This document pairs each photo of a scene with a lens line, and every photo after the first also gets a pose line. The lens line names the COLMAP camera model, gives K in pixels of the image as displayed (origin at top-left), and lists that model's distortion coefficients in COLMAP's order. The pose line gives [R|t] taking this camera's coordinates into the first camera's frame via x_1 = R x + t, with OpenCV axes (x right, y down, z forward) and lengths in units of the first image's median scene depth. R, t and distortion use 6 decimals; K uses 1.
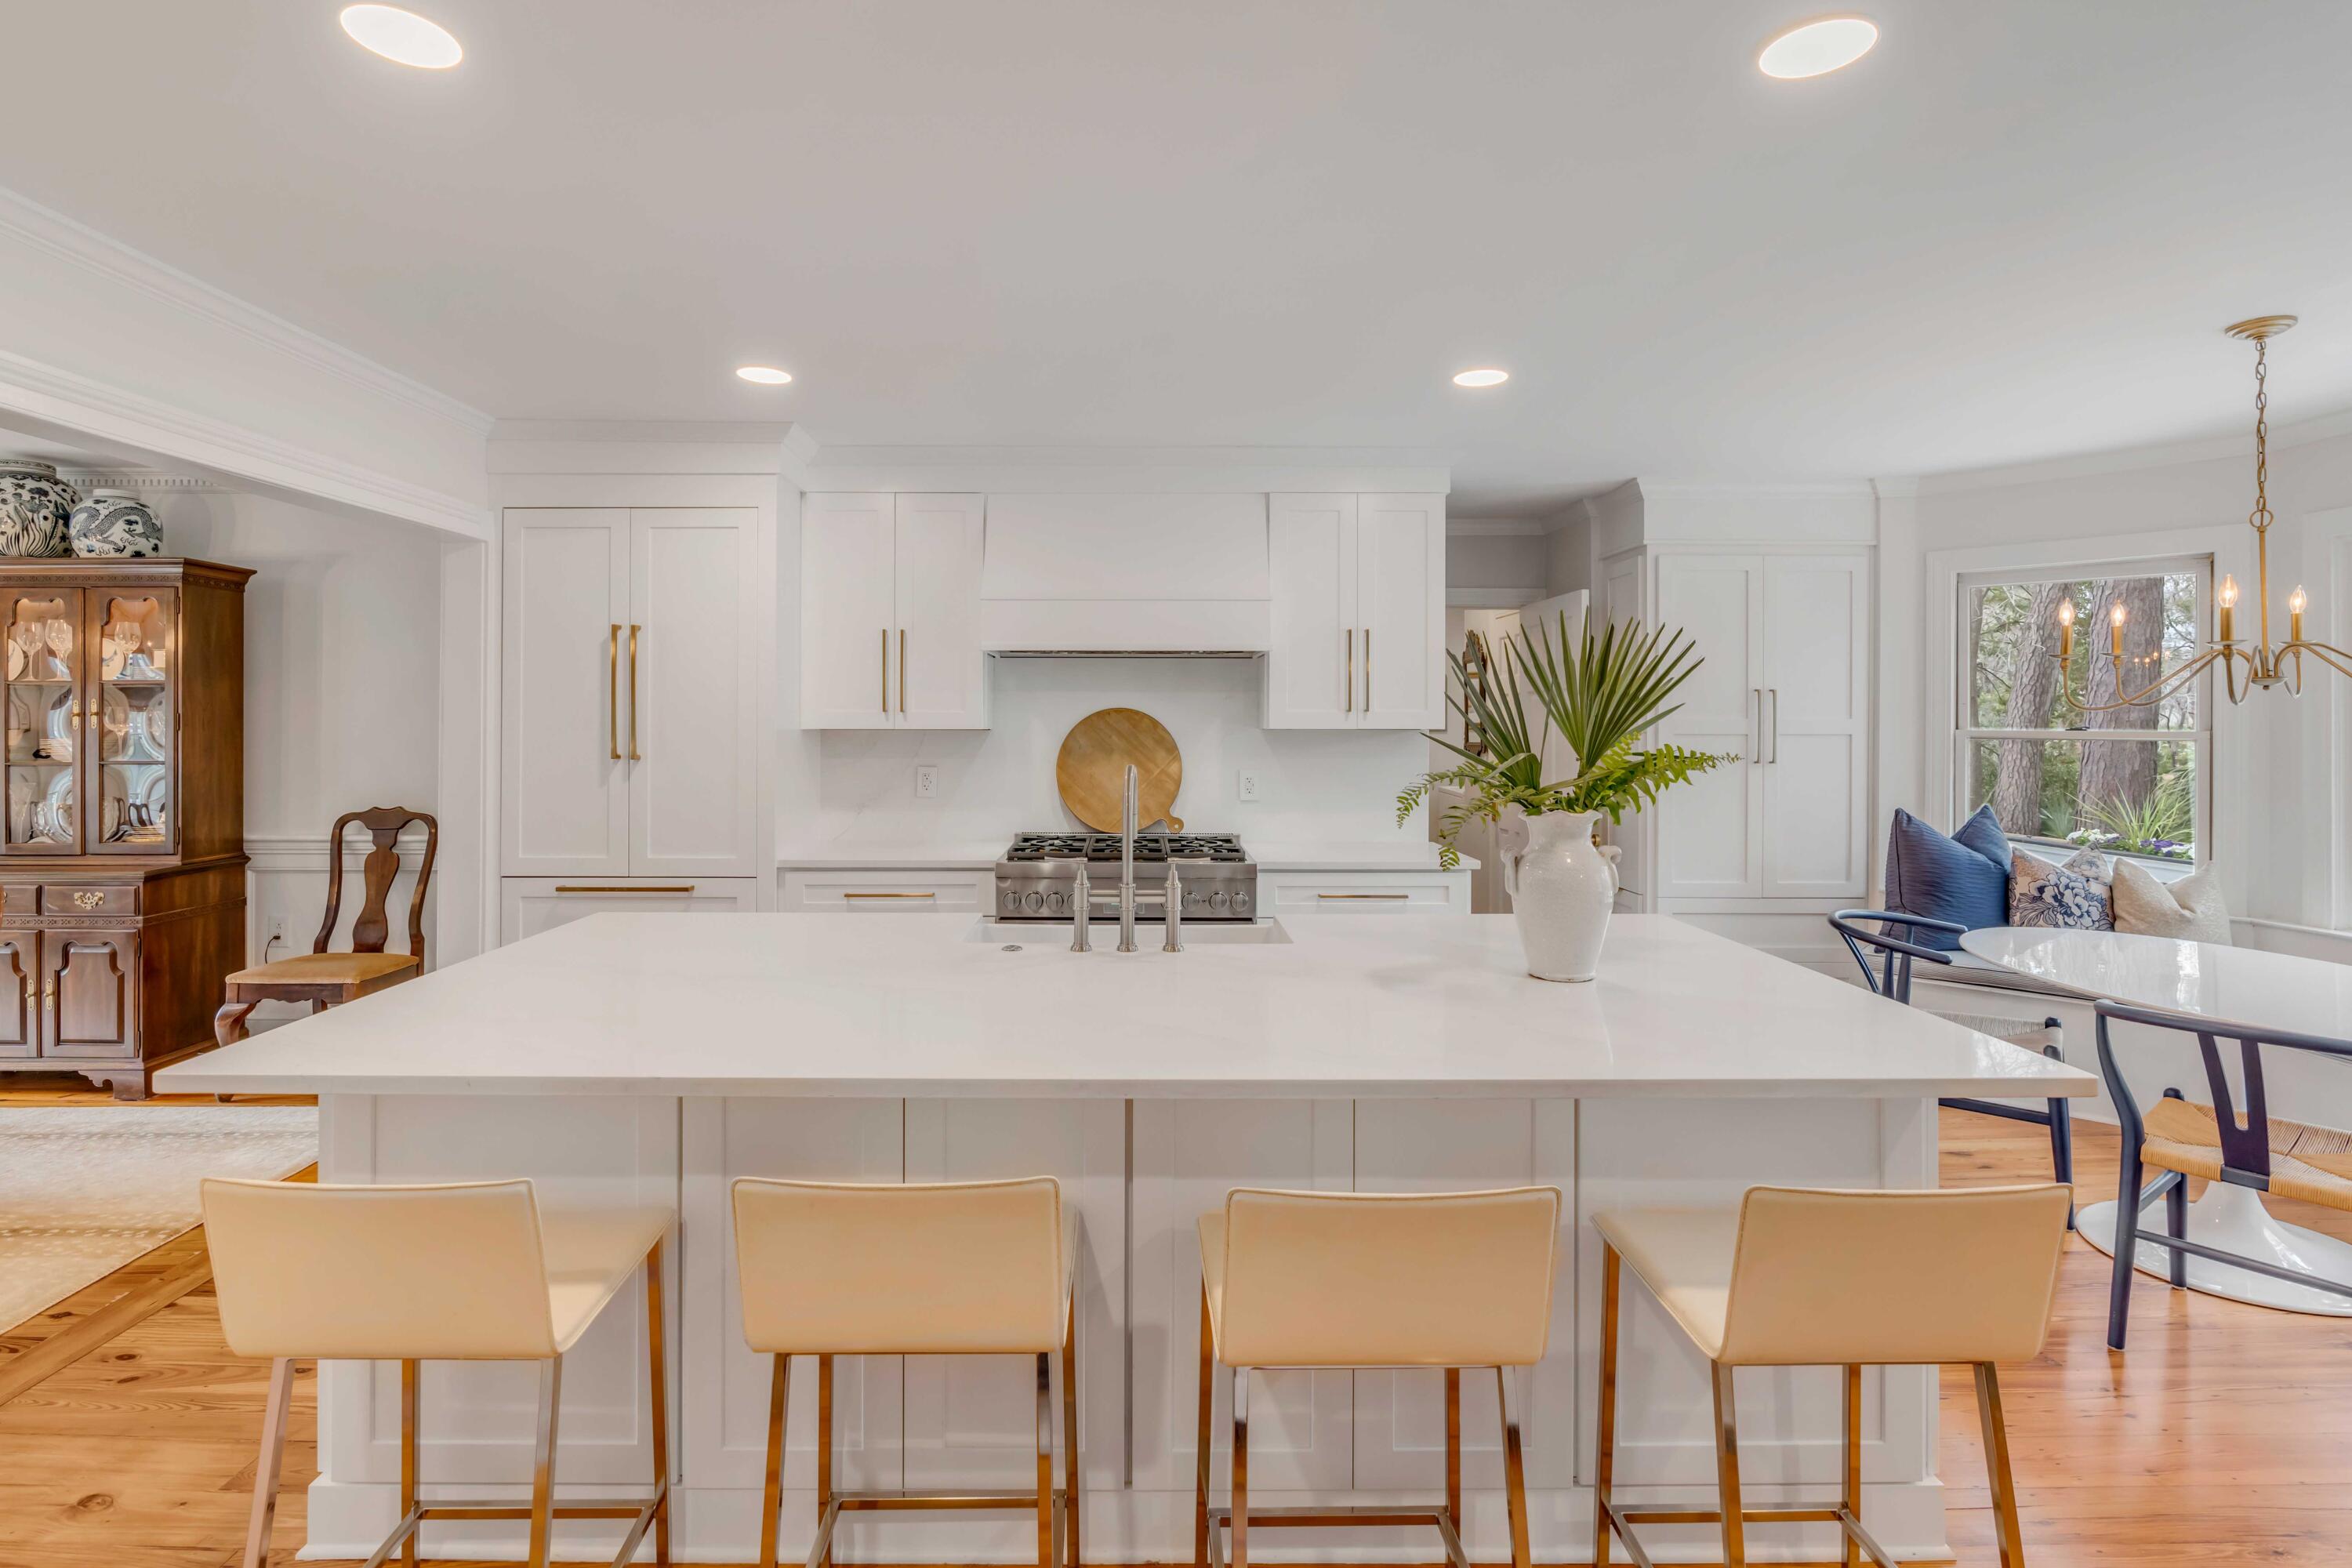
lens RADIAL K [[1209.7, 0, 1181.0], [0, 1209.7, 708.3], [0, 0, 1]] dist [0.000141, 0.000174]
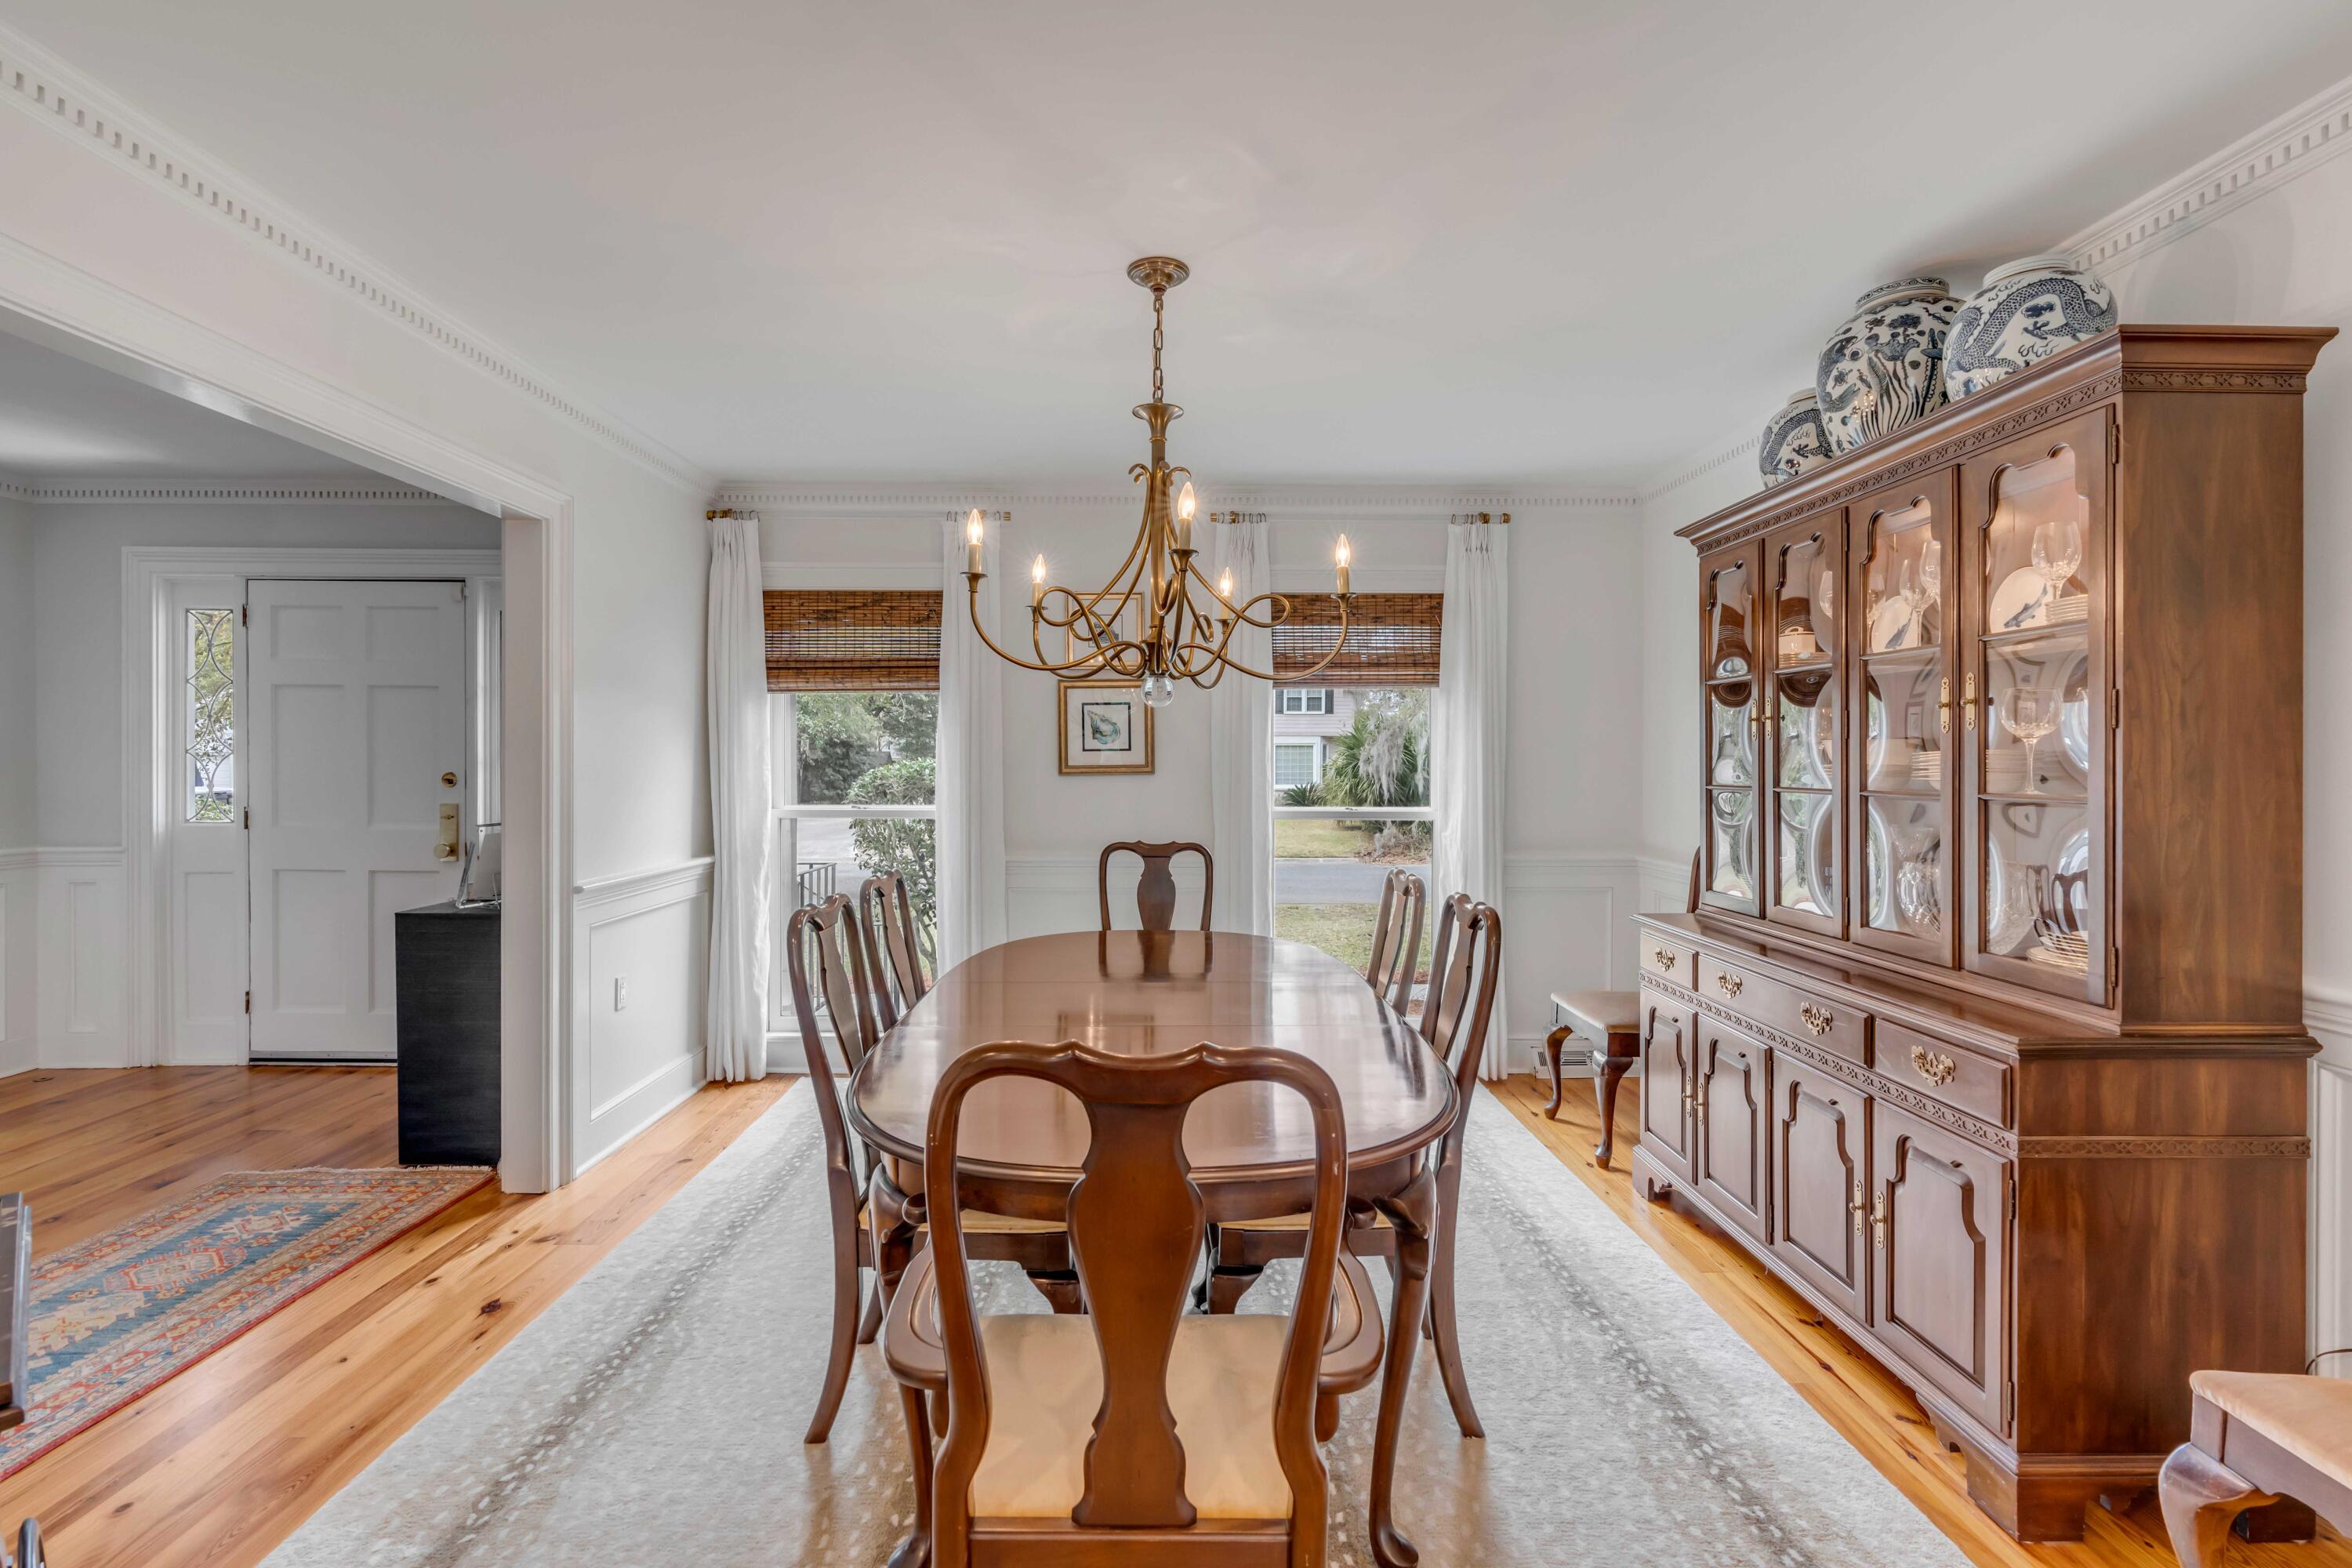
lens RADIAL K [[1071.1, 0, 1178.8], [0, 1071.1, 771.0], [0, 0, 1]] dist [0.000133, 0.000098]
pose [[0.008290, 0.005359, -0.999951, -0.433040], [0.007201, 0.999959, 0.005419, 0.028843], [0.999940, -0.007245, 0.008251, 0.644009]]
